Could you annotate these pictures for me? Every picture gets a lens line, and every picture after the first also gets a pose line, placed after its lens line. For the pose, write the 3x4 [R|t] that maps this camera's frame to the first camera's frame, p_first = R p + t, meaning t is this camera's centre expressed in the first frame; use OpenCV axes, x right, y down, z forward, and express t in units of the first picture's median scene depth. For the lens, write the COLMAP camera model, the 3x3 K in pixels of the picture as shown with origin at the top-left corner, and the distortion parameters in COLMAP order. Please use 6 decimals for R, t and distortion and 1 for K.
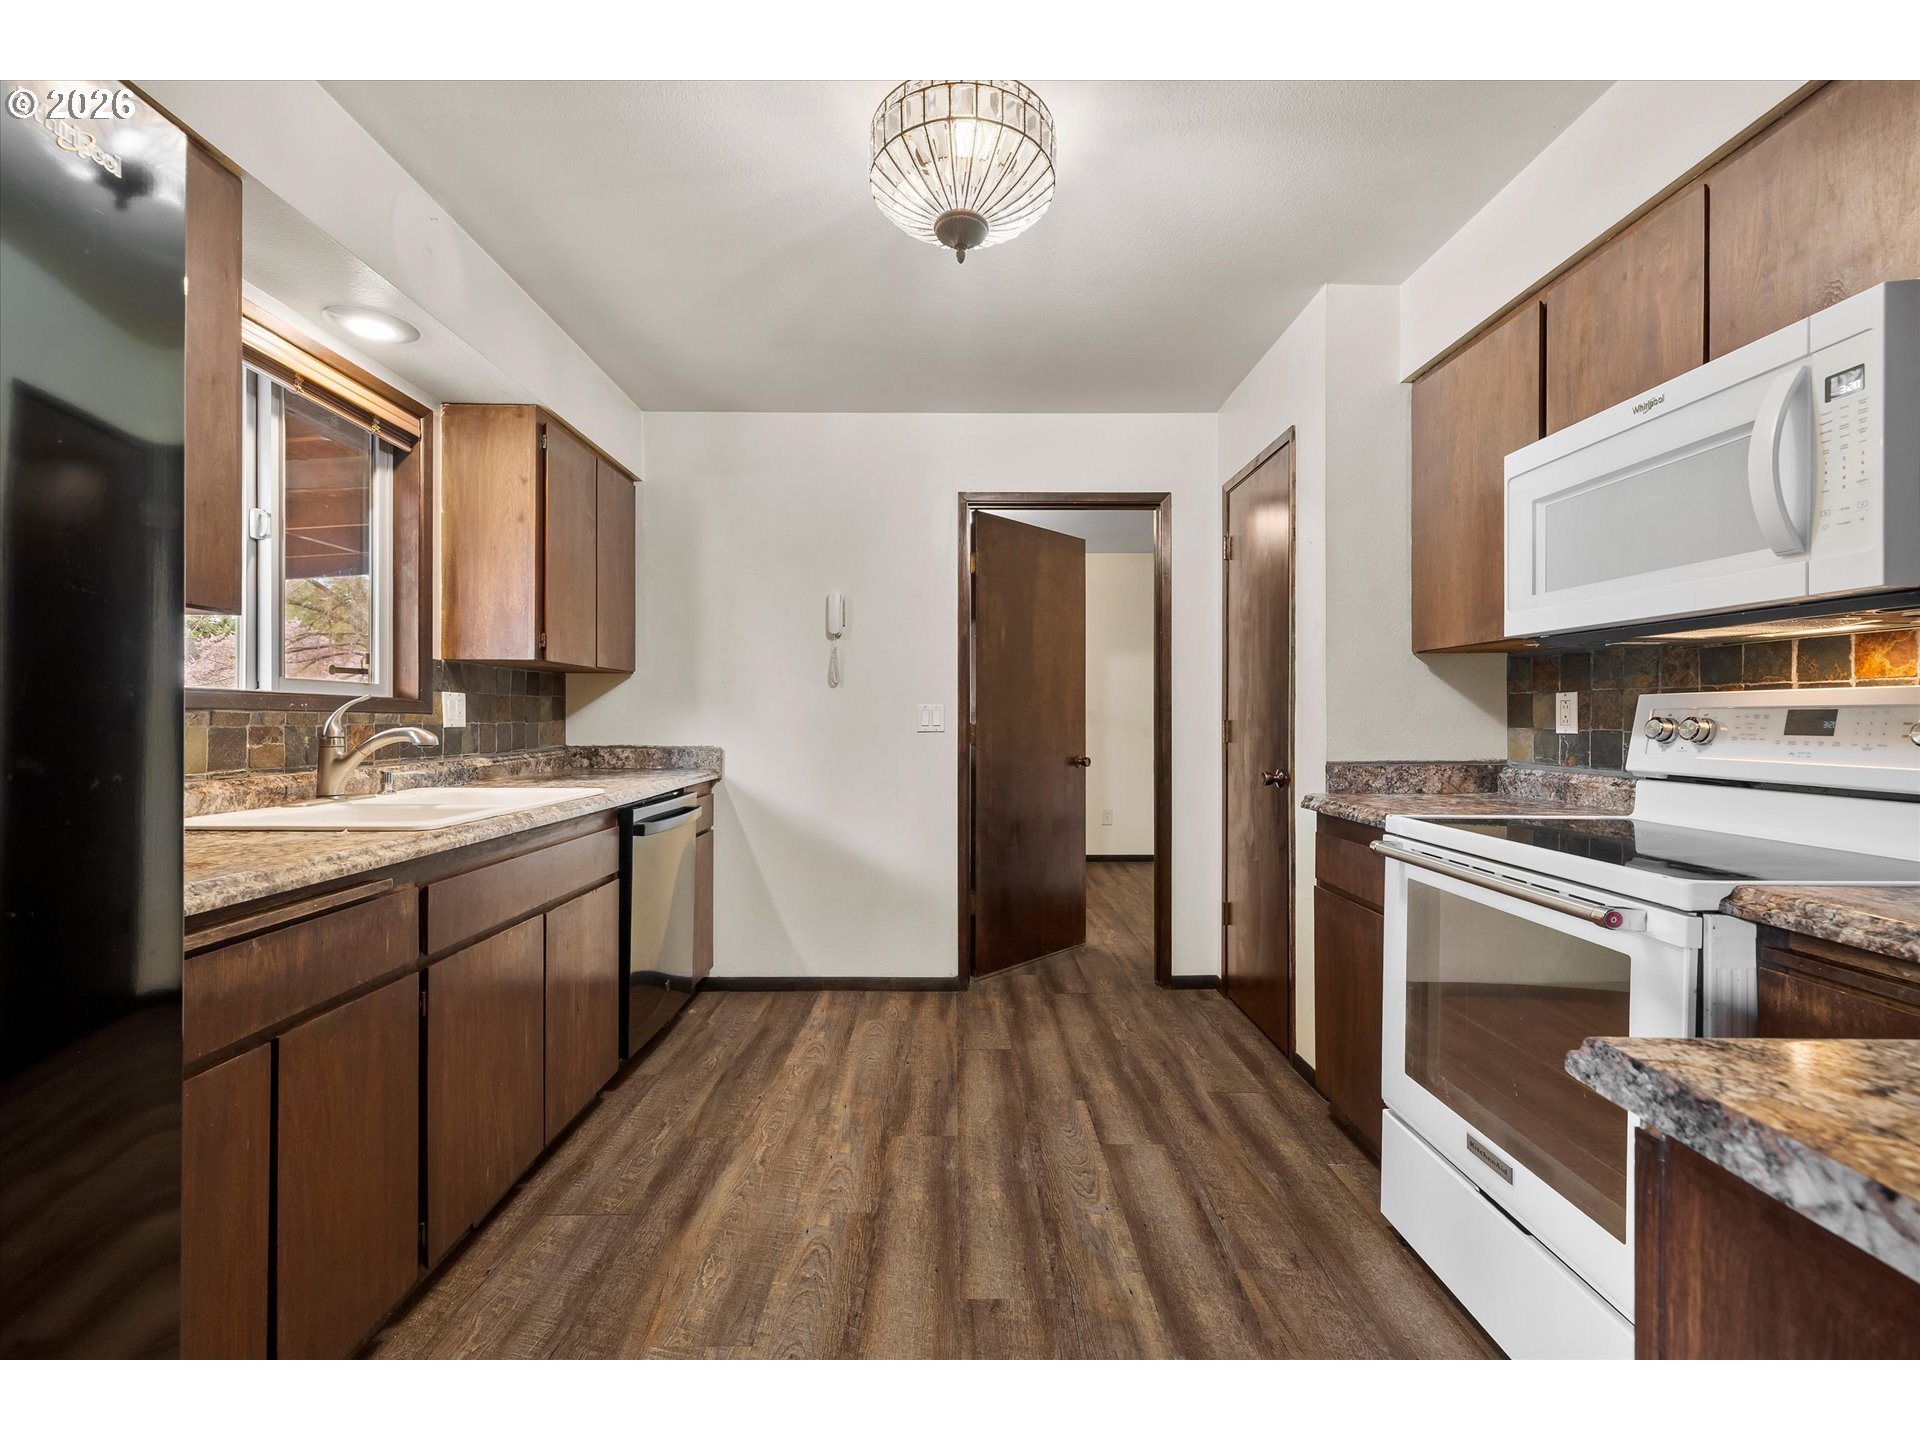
lens RADIAL K [[828.0, 0, 960.0], [0, 828.0, 720.0], [0, 0, 1]] dist [-0.000830, -0.000152]
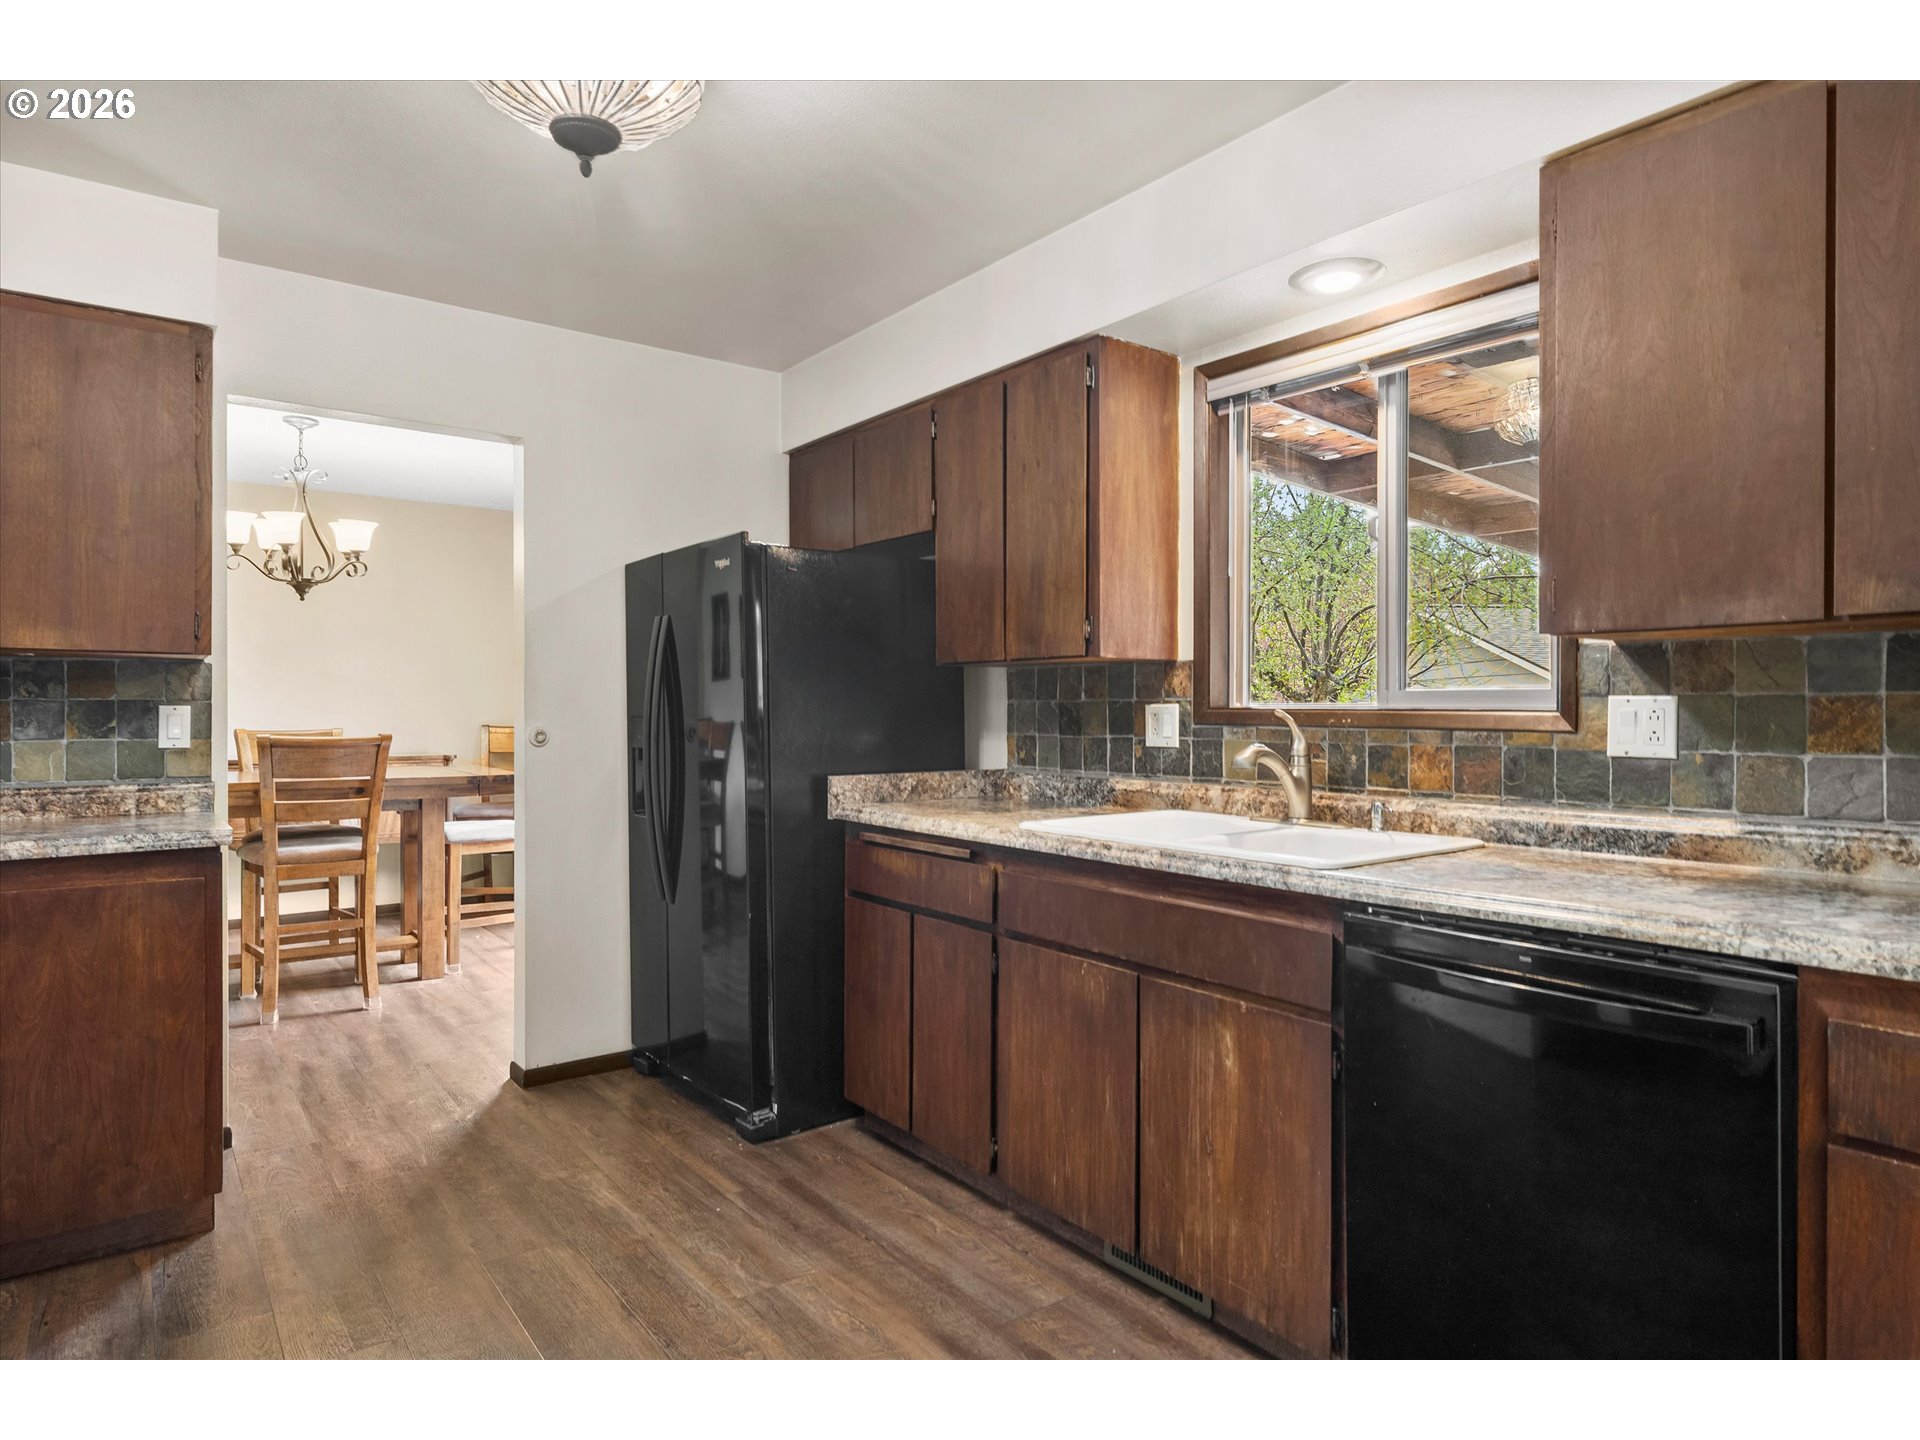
lens RADIAL K [[1119.7, 0, 960.0], [0, 1119.7, 720.0], [0, 0, 1]] dist [-0.000354, -0.000313]
pose [[-0.800351, -0.000912, -0.599531, 0.336252], [-0.004358, 0.999981, 0.004296, -0.025472], [0.599516, 0.006051, -0.800340, 1.933426]]
